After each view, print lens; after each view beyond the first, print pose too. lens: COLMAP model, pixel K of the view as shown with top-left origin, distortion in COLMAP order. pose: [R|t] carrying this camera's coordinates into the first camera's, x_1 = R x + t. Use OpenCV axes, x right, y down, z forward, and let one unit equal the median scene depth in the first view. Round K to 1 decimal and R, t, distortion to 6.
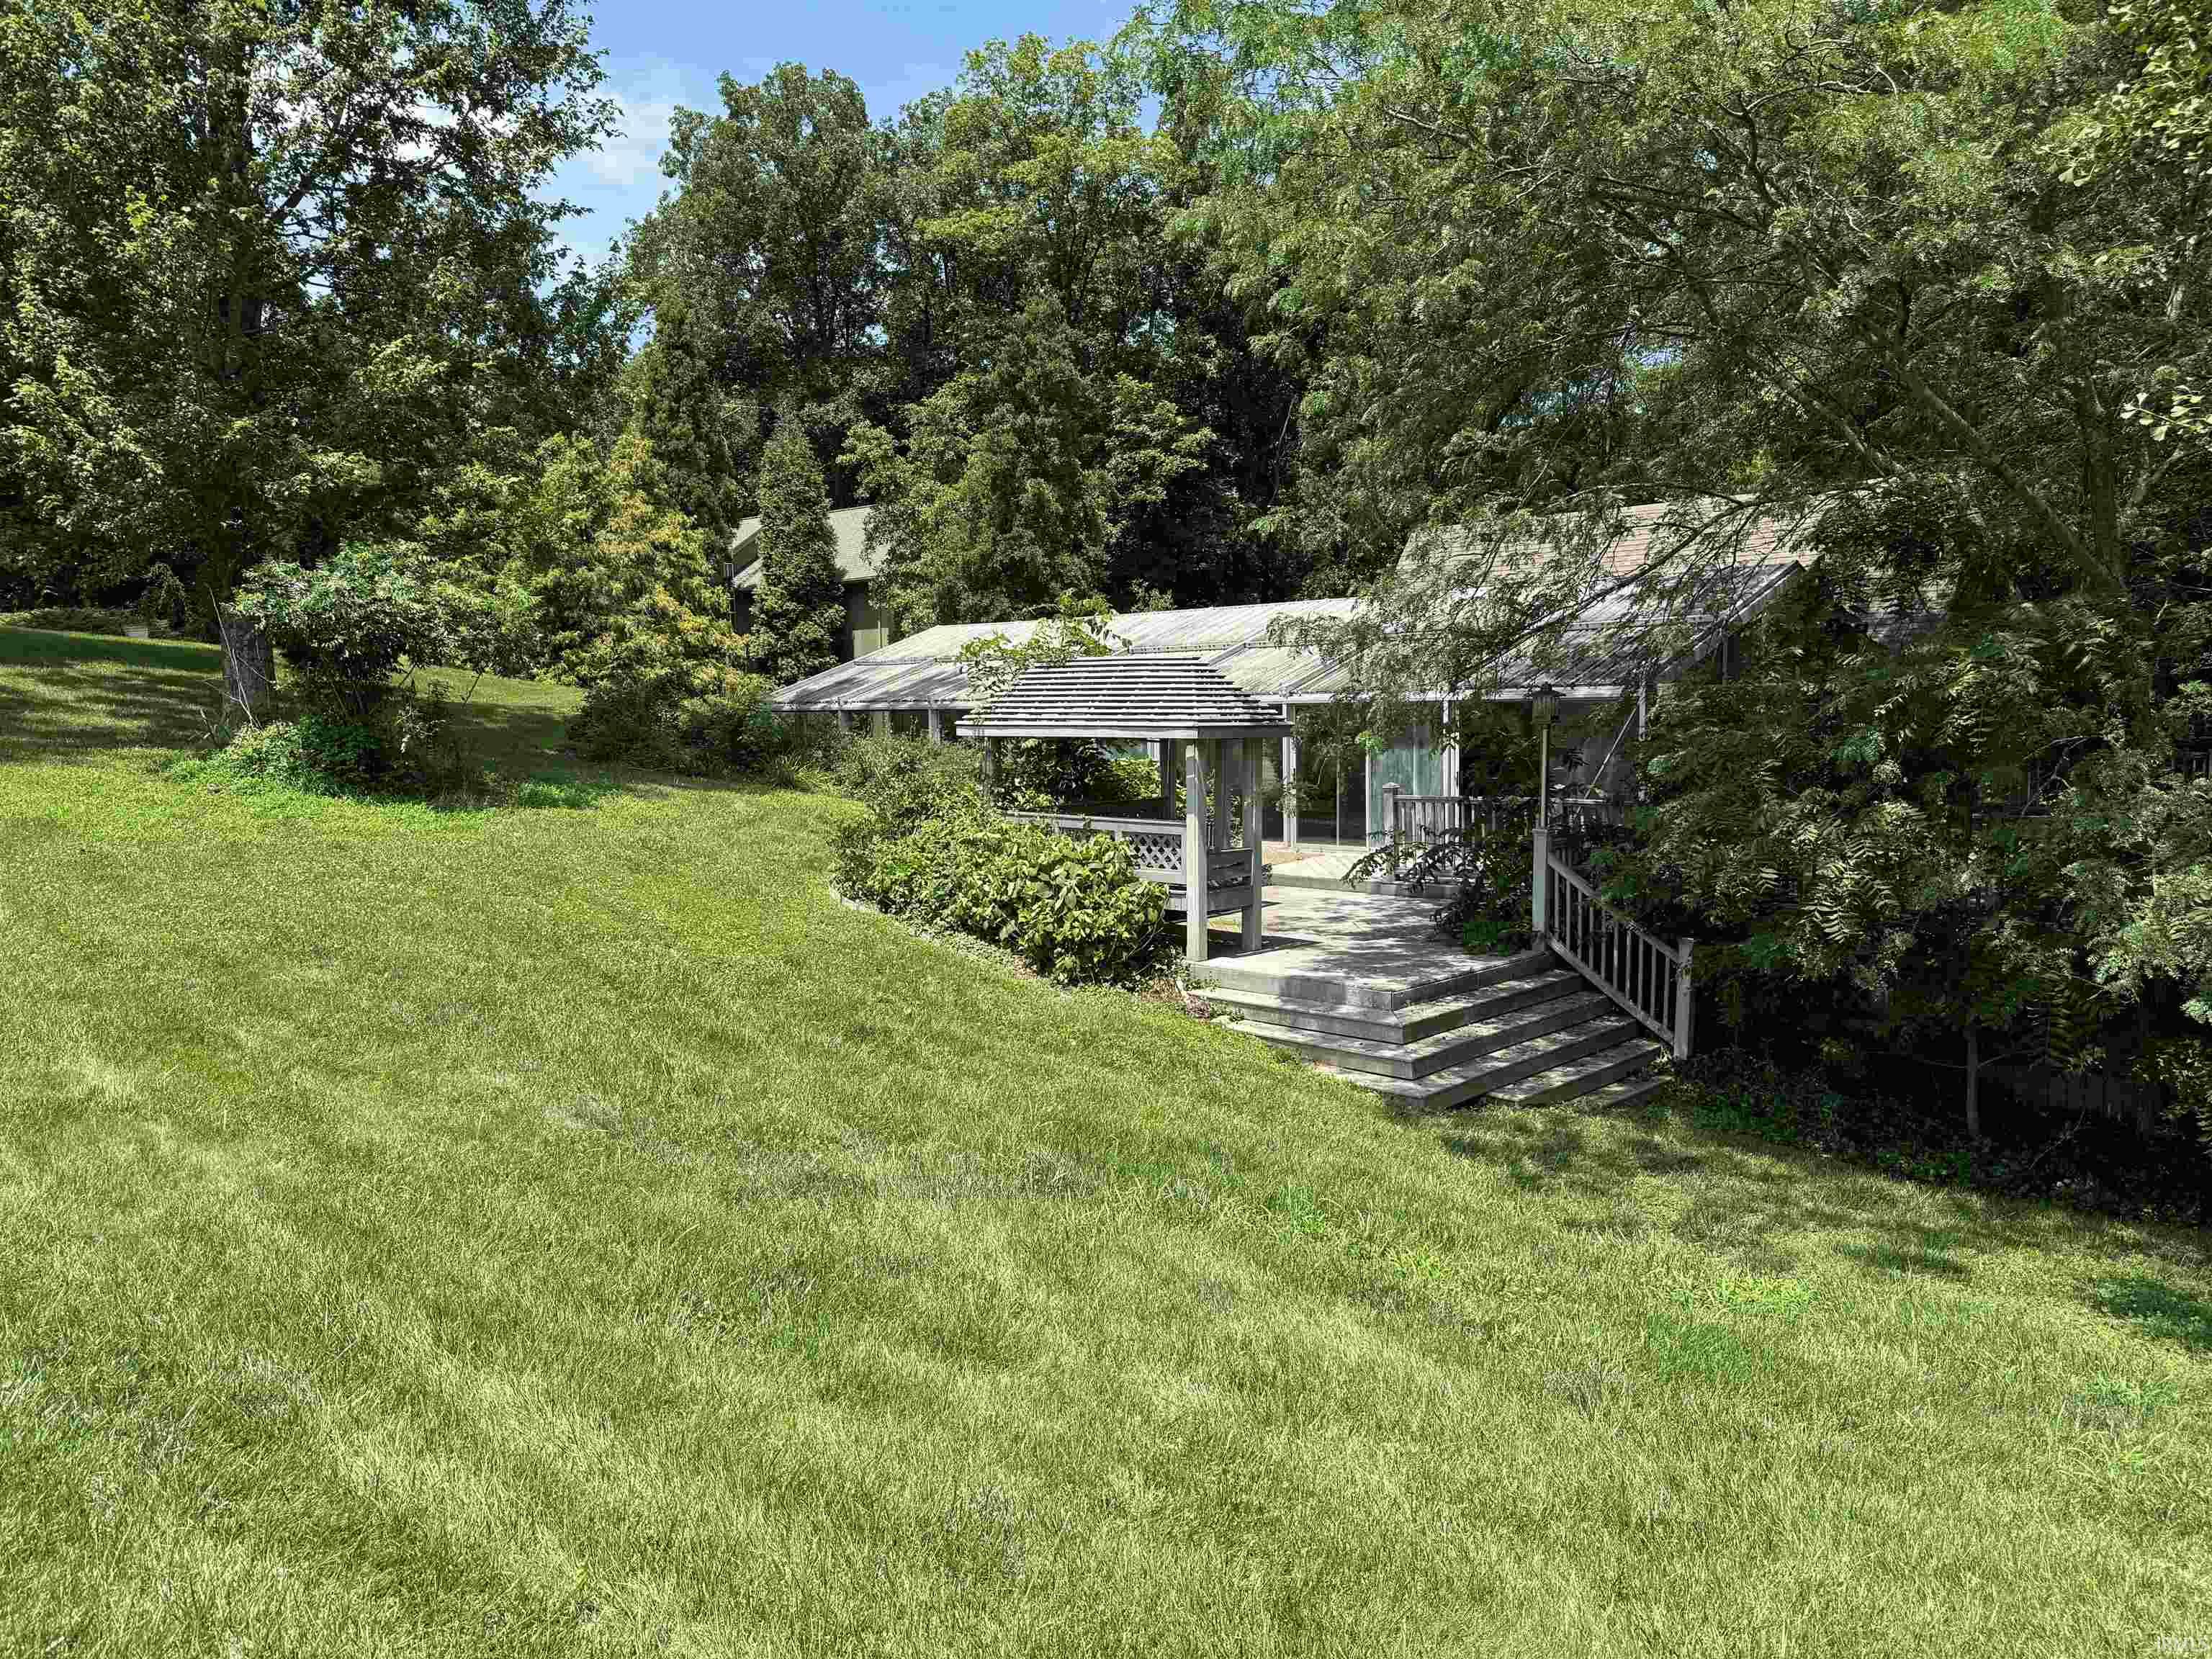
lens RADIAL K [[1570.0, 0, 1106.0], [0, 1570.0, 829.5], [0, 0, 1]] dist [0.176418, -0.429199]
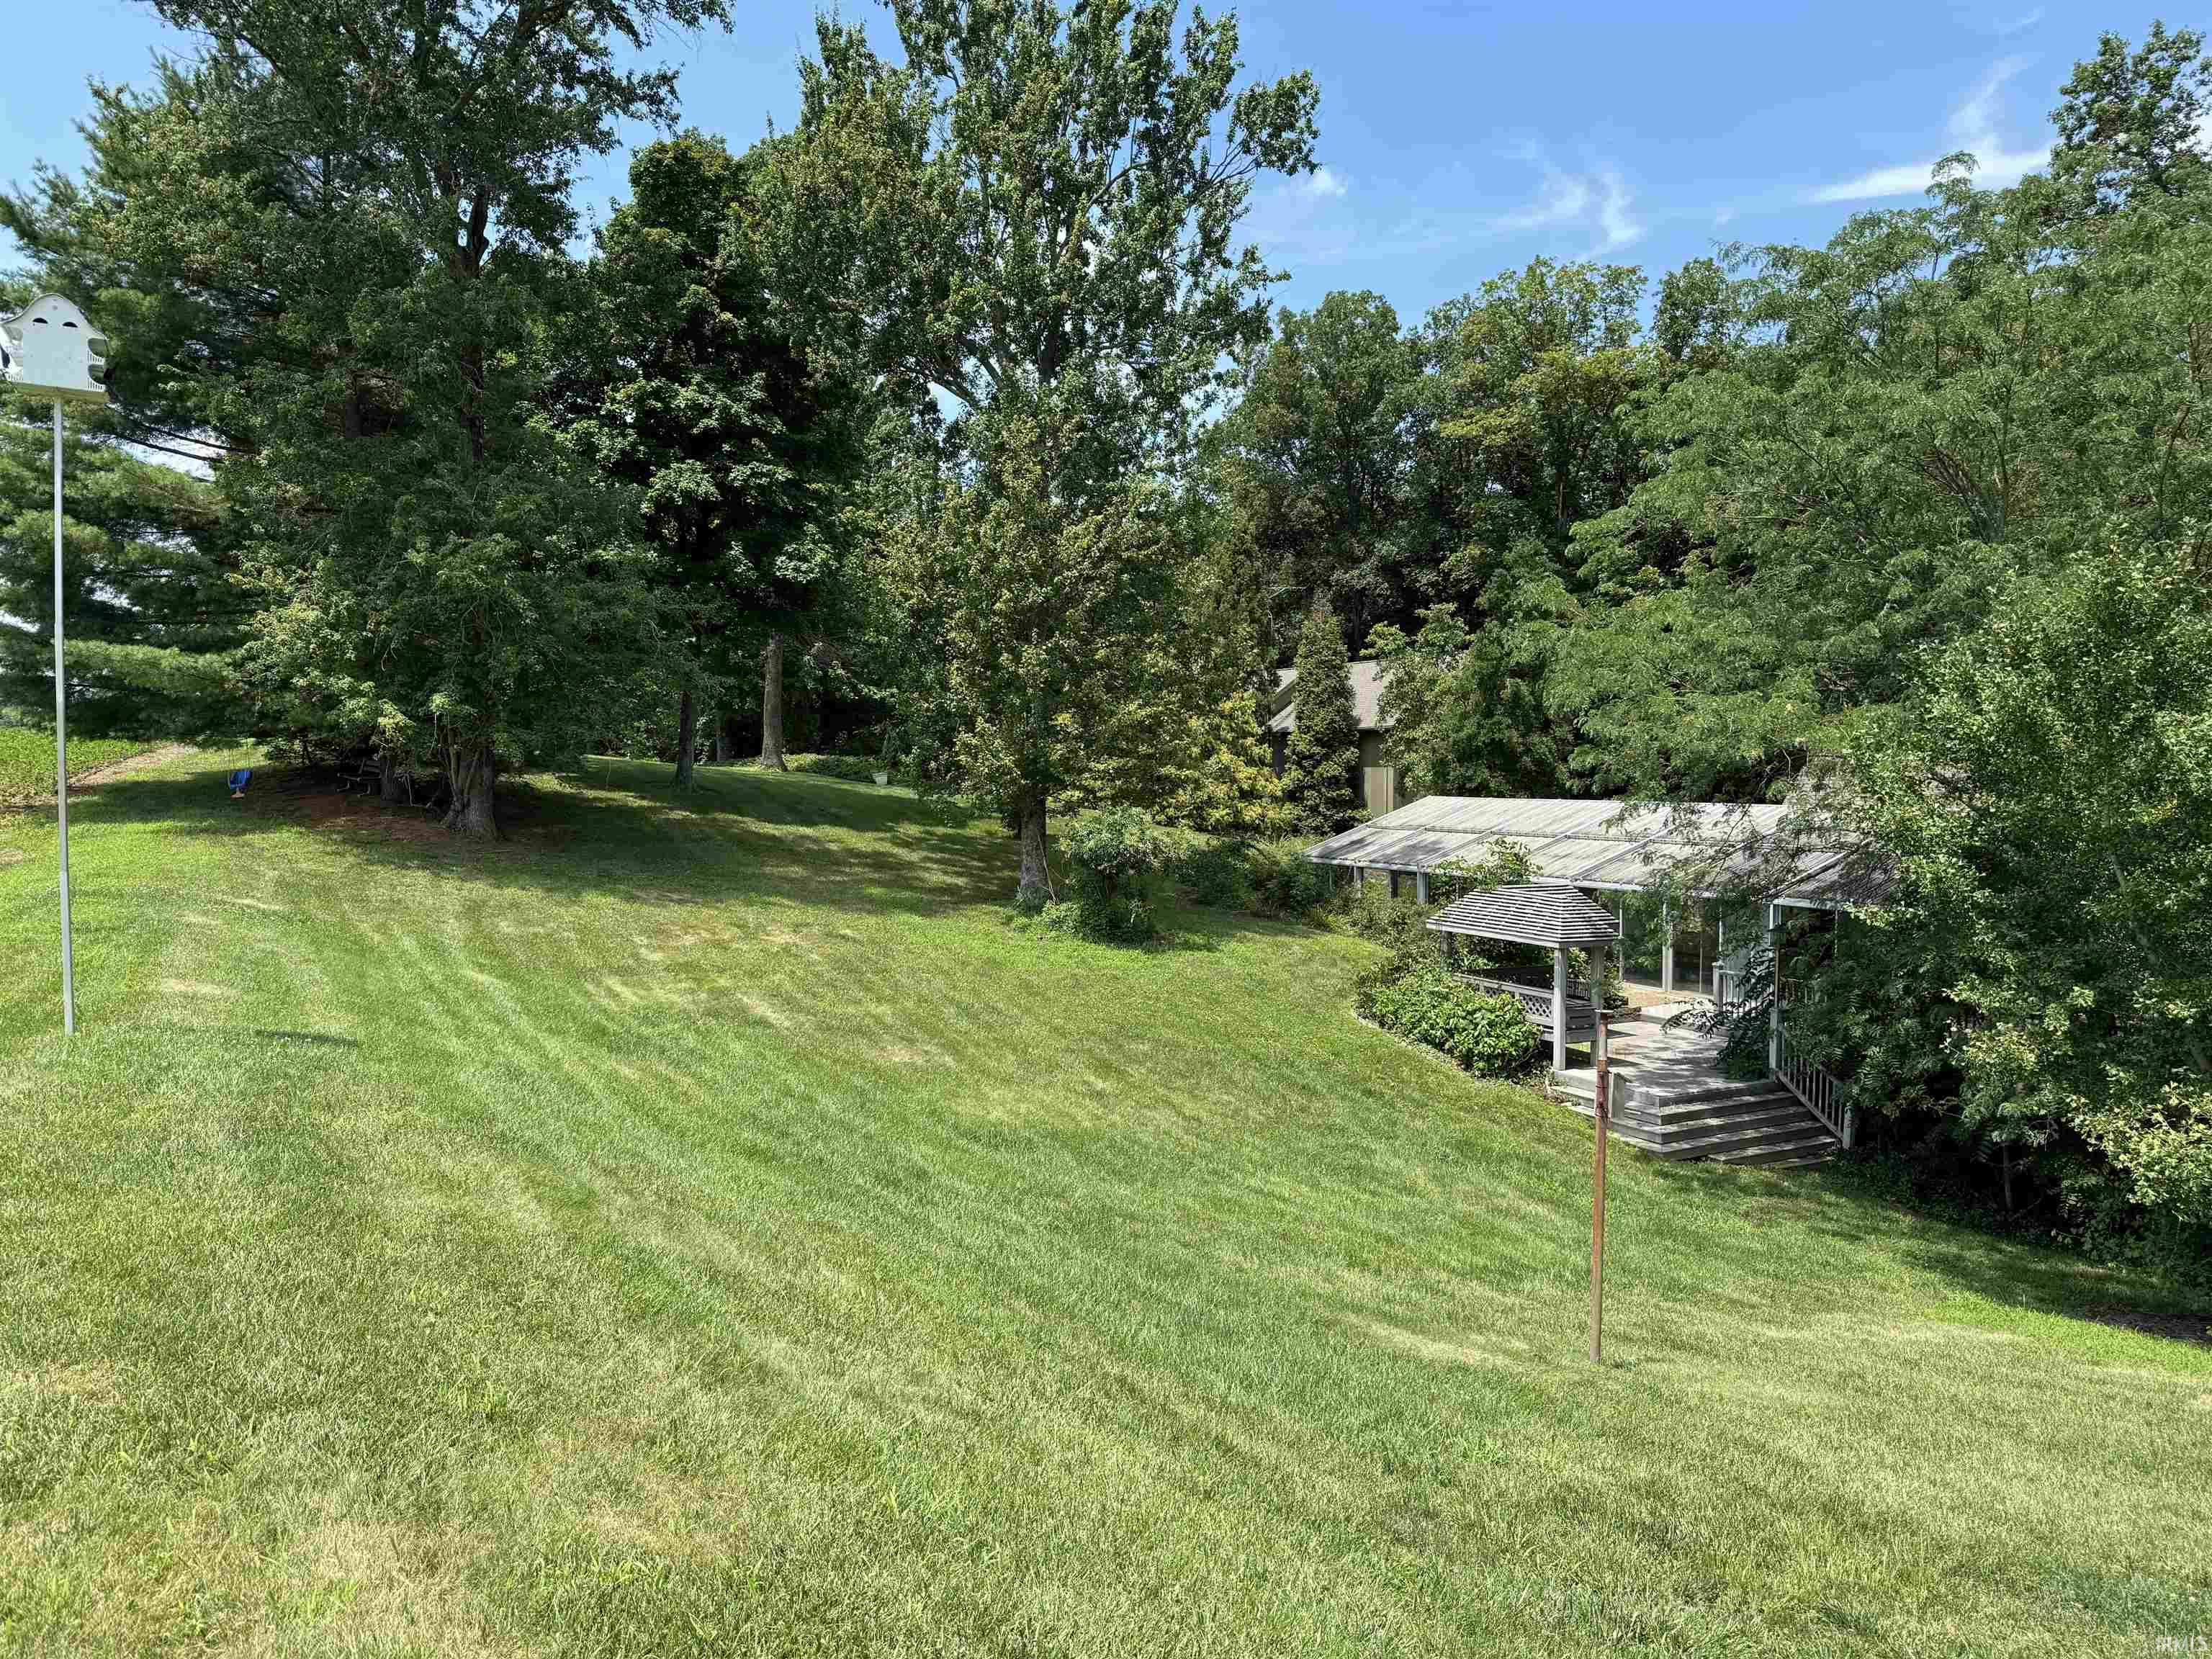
lens RADIAL K [[1570.0, 0, 1106.0], [0, 1570.0, 829.5], [0, 0, 1]] dist [0.176418, -0.429199]
pose [[0.950122, 0.032366, -0.310195, 0.106844], [-0.044417, 0.998505, -0.031865, -0.095413], [0.308700, 0.044054, 0.950139, -0.778125]]
